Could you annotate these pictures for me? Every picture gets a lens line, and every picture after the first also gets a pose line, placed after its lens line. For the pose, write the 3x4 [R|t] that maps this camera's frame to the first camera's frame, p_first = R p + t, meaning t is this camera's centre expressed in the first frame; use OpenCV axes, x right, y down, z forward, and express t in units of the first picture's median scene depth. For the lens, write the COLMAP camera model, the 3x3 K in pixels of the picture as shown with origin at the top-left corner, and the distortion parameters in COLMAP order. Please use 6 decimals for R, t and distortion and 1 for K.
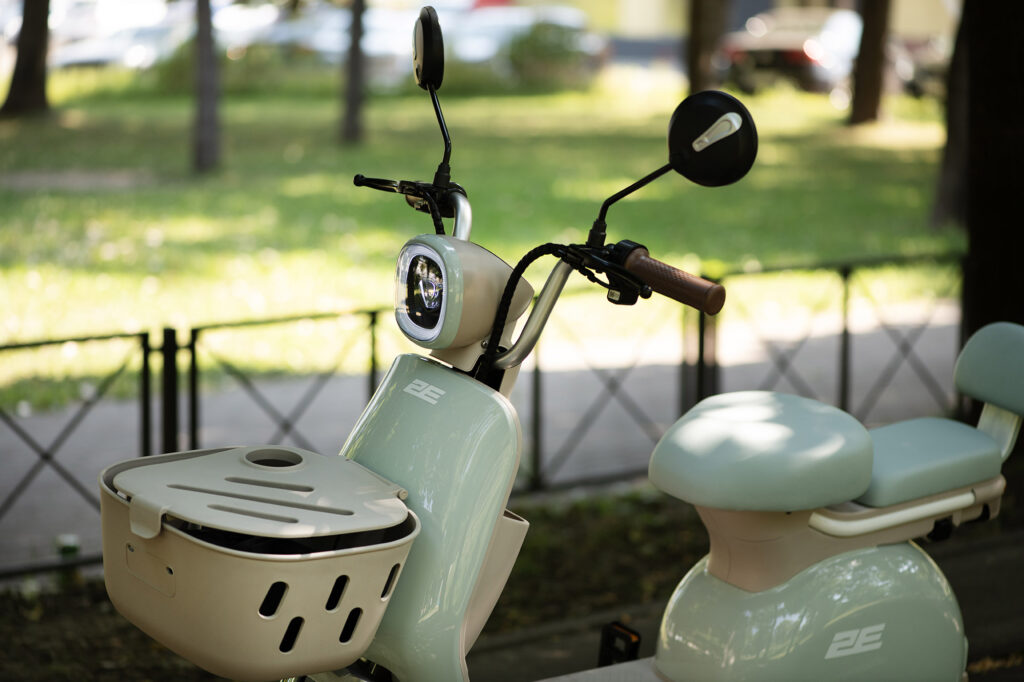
lens RADIAL K [[3067.4, 0, 512.0], [0, 3067.4, 341.0], [0, 0, 1]] dist [-0.124054, -0.042434]
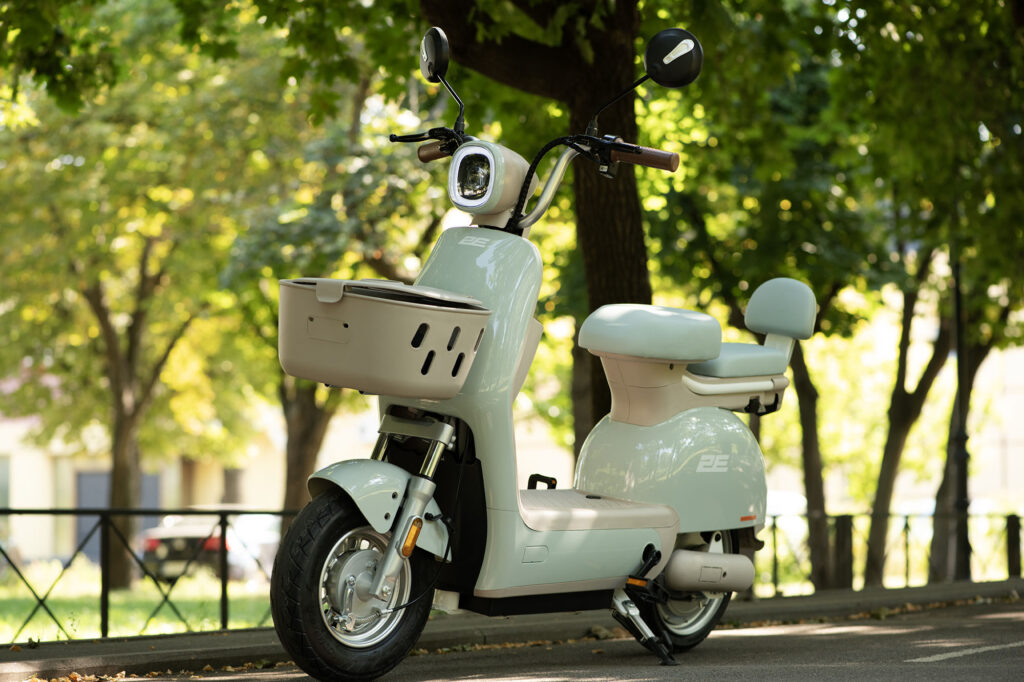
lens RADIAL K [[3067.4, 0, 512.0], [0, 3067.4, 341.0], [0, 0, 1]] dist [-0.124054, -0.042434]
pose [[0.976524, -0.003828, 0.215374, -0.300636], [0.043541, 0.982712, -0.179950, 0.301849], [-0.210962, 0.185103, 0.959808, -0.410526]]
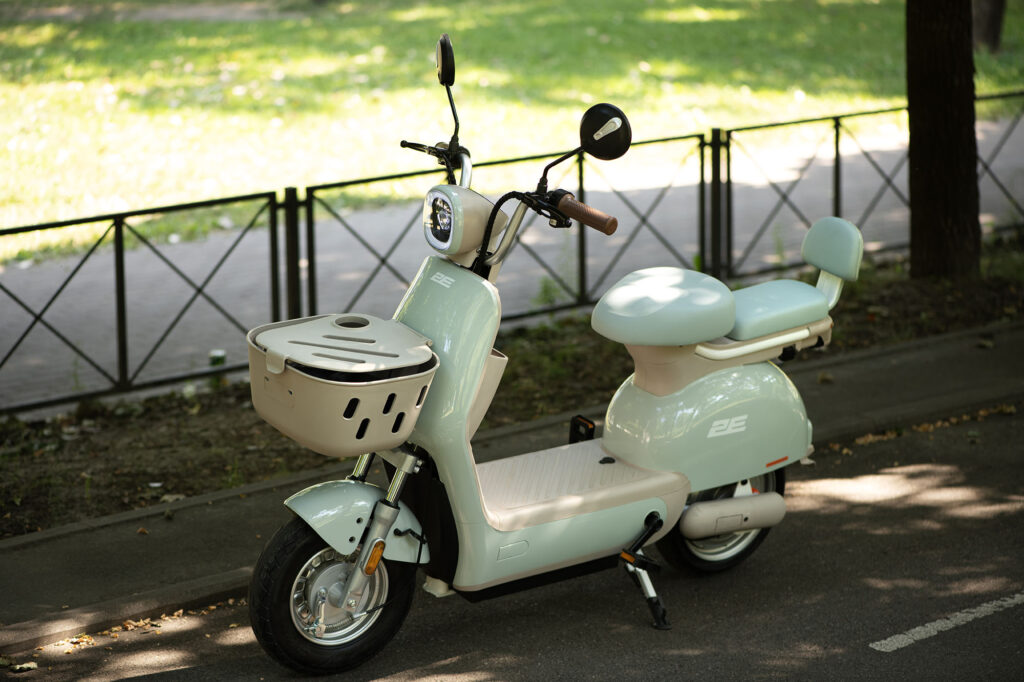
lens RADIAL K [[3067.4, 0, 512.0], [0, 3067.4, 341.0], [0, 0, 1]] dist [-0.124054, -0.042434]
pose [[0.998980, -0.015616, -0.042364, 0.068990], [0.018662, 0.997195, 0.072484, -0.061484], [0.041113, -0.073201, 0.996469, -0.567976]]
